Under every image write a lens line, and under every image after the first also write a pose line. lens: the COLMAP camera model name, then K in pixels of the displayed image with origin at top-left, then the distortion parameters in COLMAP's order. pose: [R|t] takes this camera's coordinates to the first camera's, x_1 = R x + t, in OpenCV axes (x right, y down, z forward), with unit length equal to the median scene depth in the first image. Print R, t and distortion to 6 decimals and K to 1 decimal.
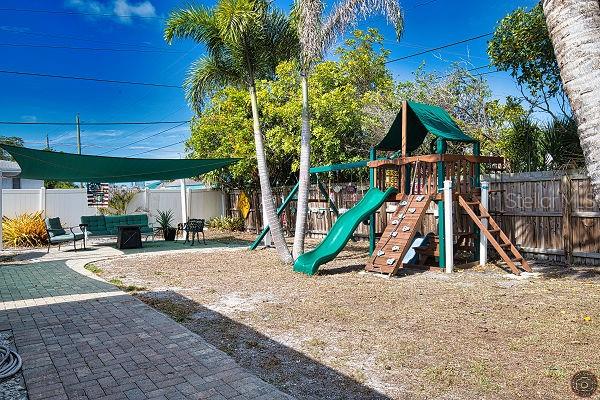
lens RADIAL K [[444.9, 0, 300.3], [0, 444.9, 207.2], [0, 0, 1]] dist [0.004049, 0.001461]
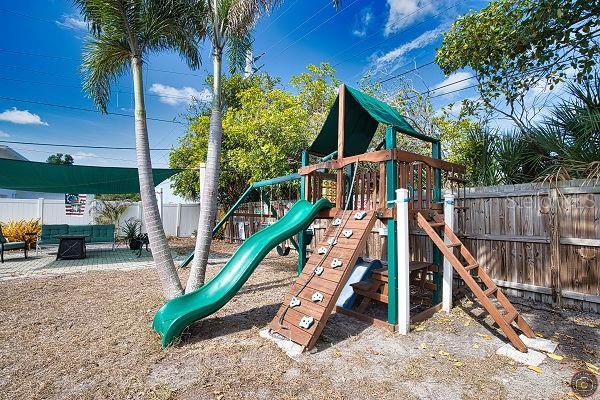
lens RADIAL K [[273.3, 0, 302.3], [0, 273.3, 202.2], [0, 0, 1]] dist [-0.028104, 0.000624]
pose [[0.999449, 0.026567, 0.019921, 0.161243], [-0.025199, 0.997499, -0.066040, -0.009351], [-0.021625, 0.065502, 0.997618, 0.550219]]
